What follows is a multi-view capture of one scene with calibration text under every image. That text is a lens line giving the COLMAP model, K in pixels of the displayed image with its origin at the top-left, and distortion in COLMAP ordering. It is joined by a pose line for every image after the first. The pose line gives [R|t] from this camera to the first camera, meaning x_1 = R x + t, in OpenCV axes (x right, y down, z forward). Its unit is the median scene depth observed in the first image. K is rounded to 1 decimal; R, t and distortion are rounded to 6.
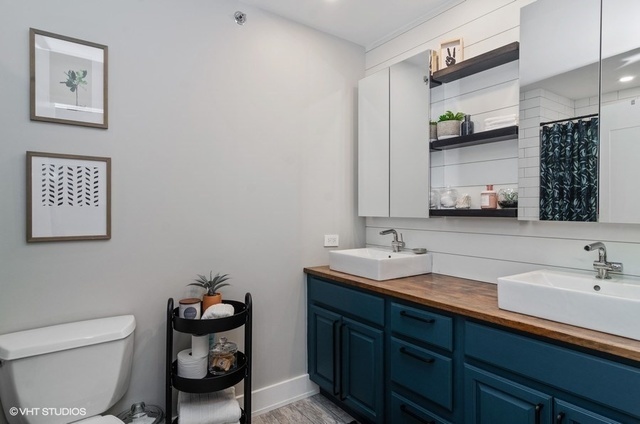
lens RADIAL K [[341.1, 0, 319.5], [0, 341.1, 210.6], [0, 0, 1]] dist [-0.001000, 0.001859]
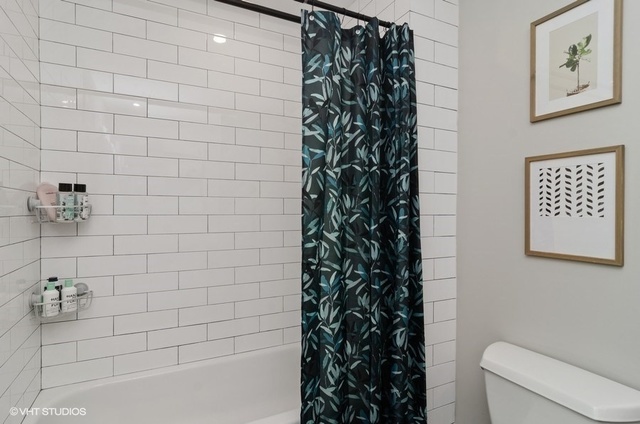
lens RADIAL K [[341.1, 0, 319.3], [0, 341.1, 211.1], [0, 0, 1]] dist [-0.001000, 0.001859]
pose [[-0.159641, 0.001845, -0.987173, 0.147247], [-0.008032, 0.999963, 0.003168, -0.023915], [0.987142, 0.008435, -0.159620, 0.549060]]
